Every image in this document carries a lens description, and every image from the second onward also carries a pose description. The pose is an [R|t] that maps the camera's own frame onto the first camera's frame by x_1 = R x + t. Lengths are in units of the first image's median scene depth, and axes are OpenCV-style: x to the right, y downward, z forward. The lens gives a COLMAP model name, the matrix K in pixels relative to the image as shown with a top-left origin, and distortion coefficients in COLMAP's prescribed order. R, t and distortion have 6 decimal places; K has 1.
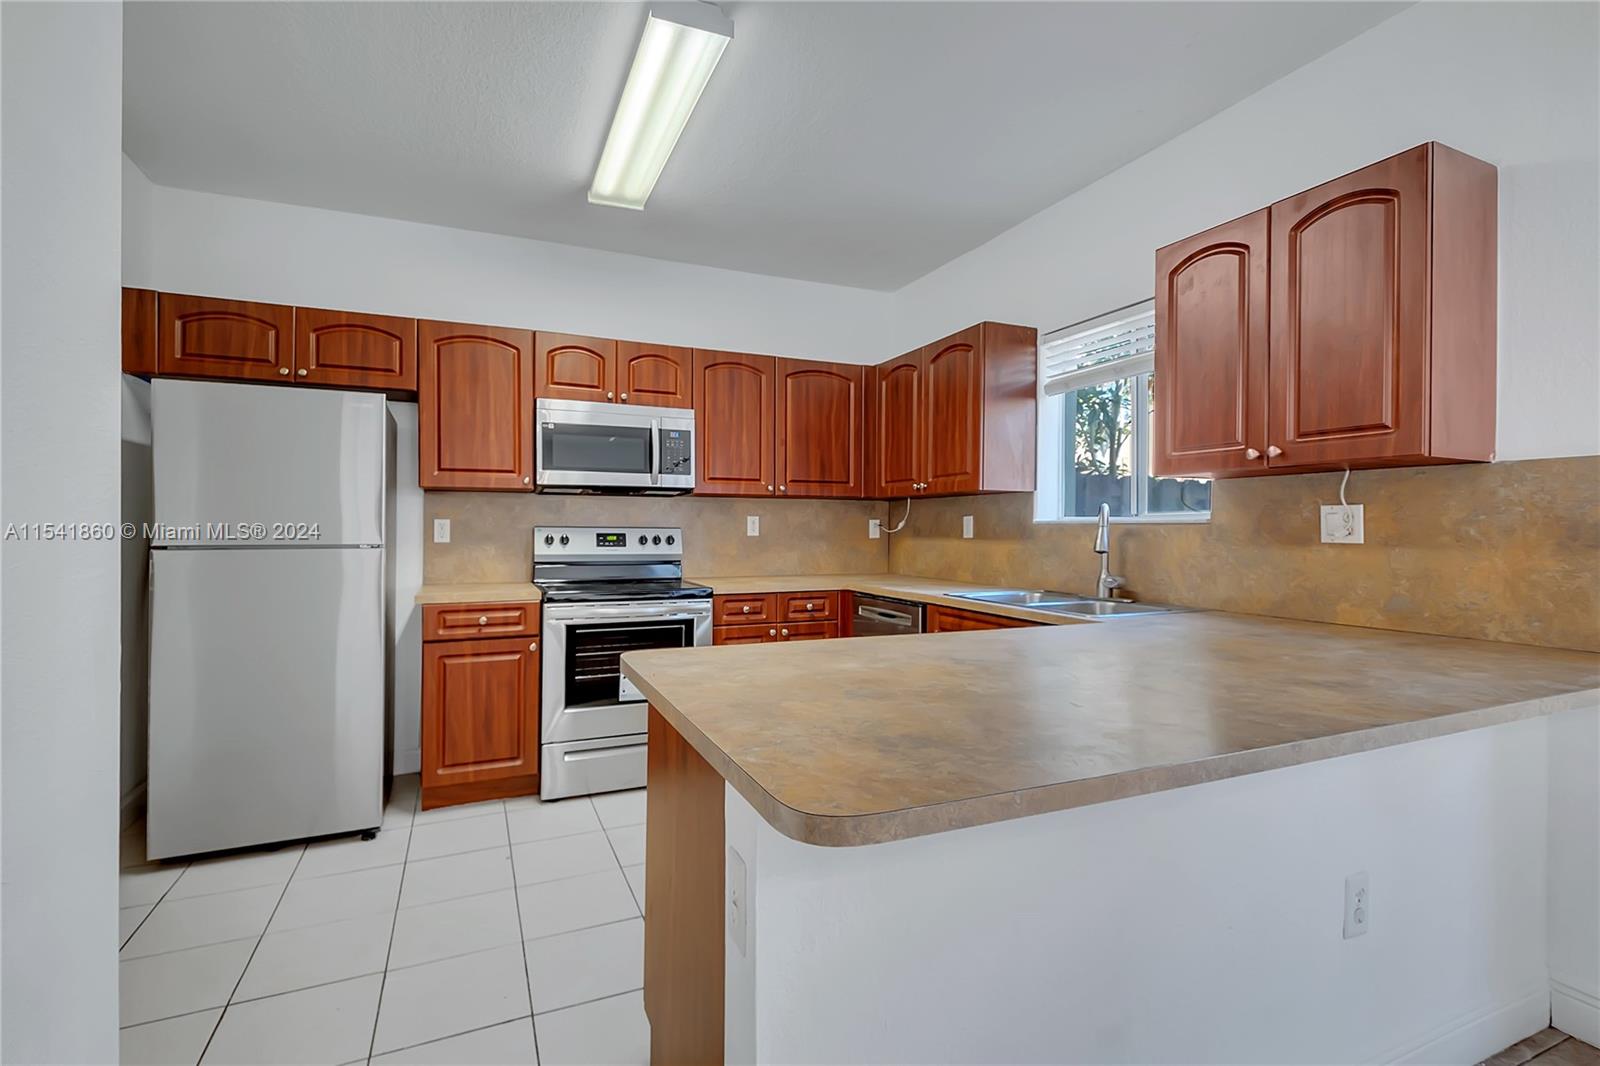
lens RADIAL K [[713.2, 0, 793.8], [0, 713.2, 529.2], [0, 0, 1]] dist [0.010906, -0.007346]
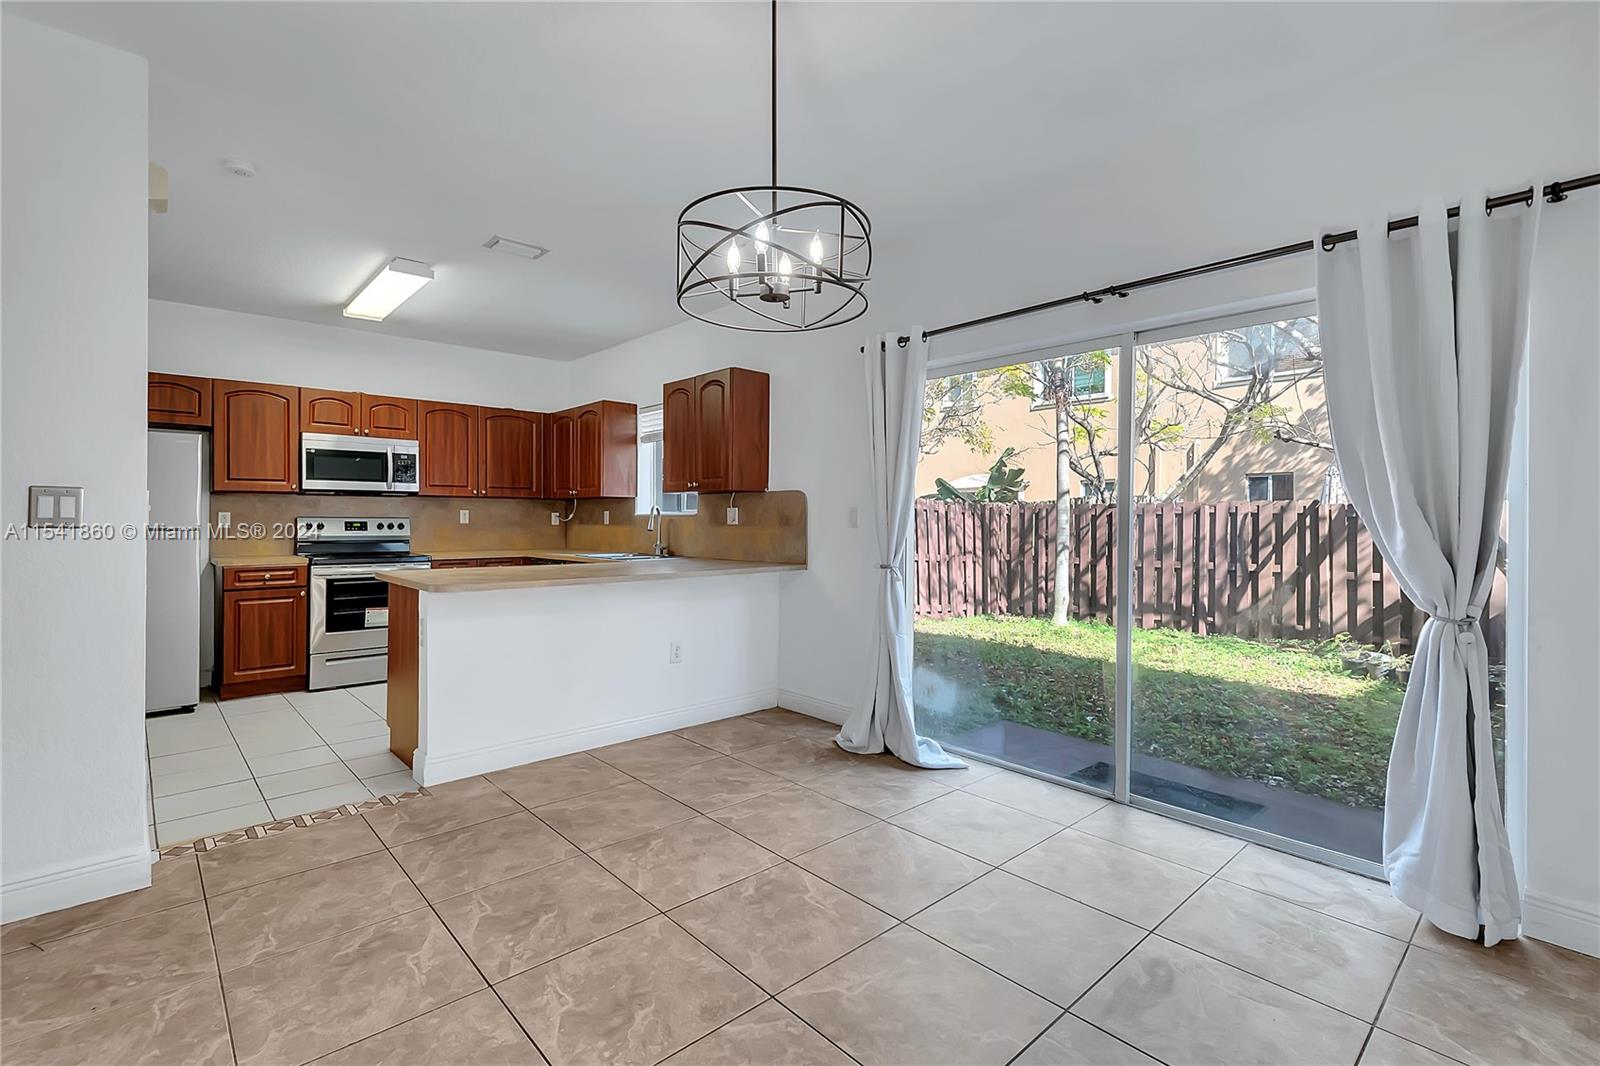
lens RADIAL K [[713.2, 0, 786.8], [0, 713.2, 519.9], [0, 0, 1]] dist [0.010906, -0.007346]
pose [[0.949697, -0.000531, 0.313171, 0.141463], [0.000647, 1.000000, -0.000268, 0.003314], [-0.313171, 0.000457, 0.949697, -0.765042]]
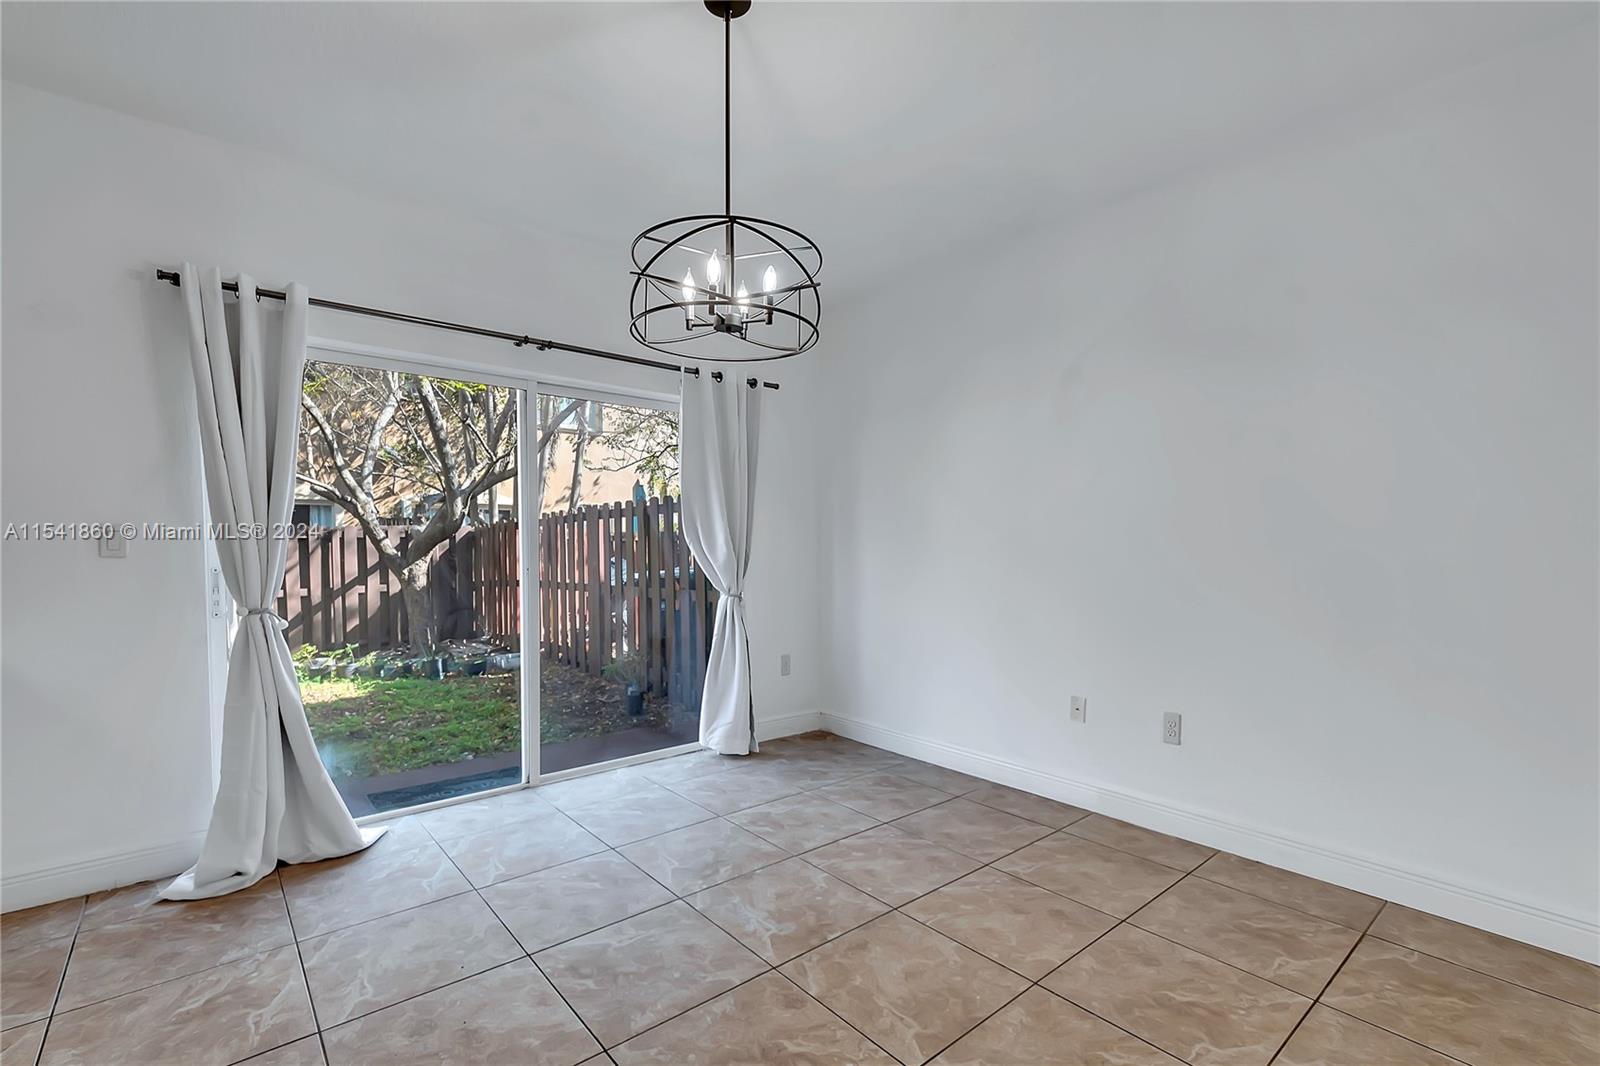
lens RADIAL K [[713.2, 0, 785.1], [0, 713.2, 553.1], [0, 0, 1]] dist [0.010906, -0.007346]
pose [[-0.279291, -0.015775, 0.960077, -0.268793], [0.002252, 0.999852, 0.017083, 0.002023], [-0.960204, 0.006933, -0.279214, -0.105528]]
